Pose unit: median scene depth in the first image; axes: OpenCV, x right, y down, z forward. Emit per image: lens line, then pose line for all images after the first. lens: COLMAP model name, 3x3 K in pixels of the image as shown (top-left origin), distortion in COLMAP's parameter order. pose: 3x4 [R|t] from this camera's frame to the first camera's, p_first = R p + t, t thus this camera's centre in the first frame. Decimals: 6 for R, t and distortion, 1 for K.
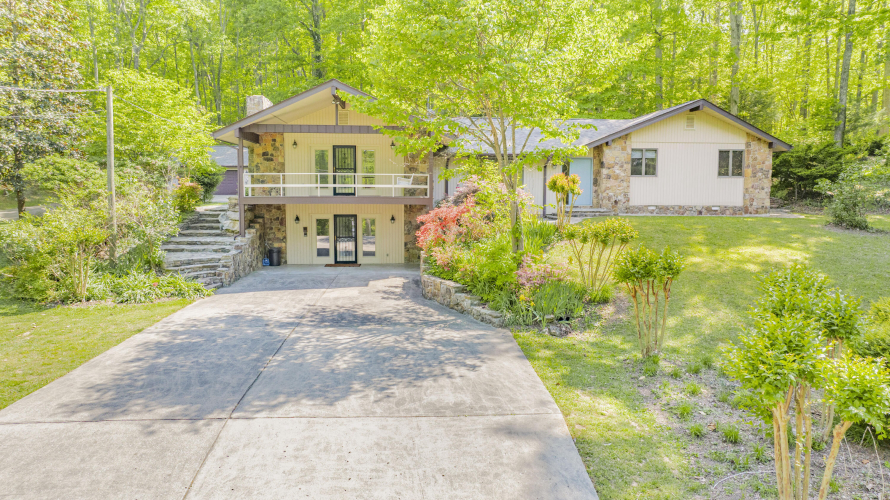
lens RADIAL K [[623.1, 0, 445.0], [0, 623.1, 250.0], [0, 0, 1]] dist [-0.038332, 0.049136]
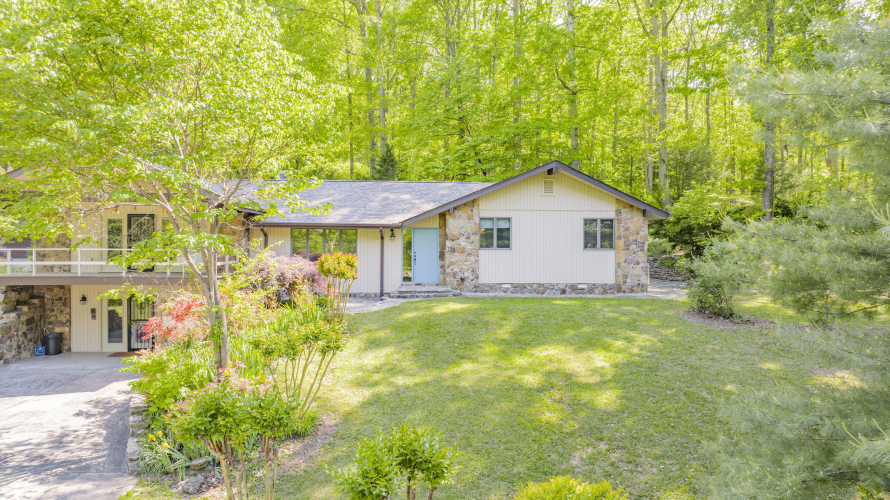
lens RADIAL K [[623.1, 0, 445.0], [0, 623.1, 250.0], [0, 0, 1]] dist [-0.038332, 0.049136]
pose [[0.999962, 0.001700, -0.008494, 0.268559], [-0.002423, 0.996300, -0.085911, -0.045485], [0.008317, 0.085928, 0.996267, 0.149073]]
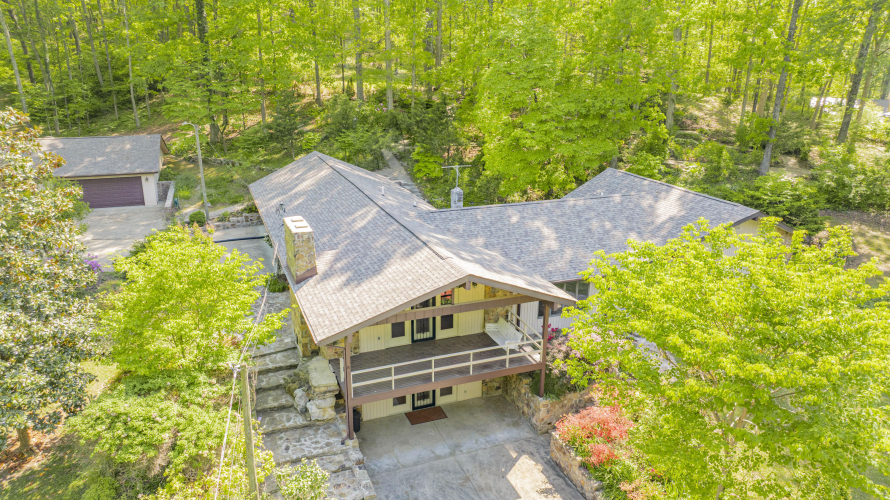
lens RADIAL K [[618.5, 0, 445.0], [0, 618.5, 250.0], [0, 0, 1]] dist [-0.012920, -0.004983]
pose [[0.952021, -0.088968, 0.292814, -0.384473], [0.023757, 0.975407, 0.219126, -0.414560], [-0.305108, -0.201656, 0.930722, 0.188048]]
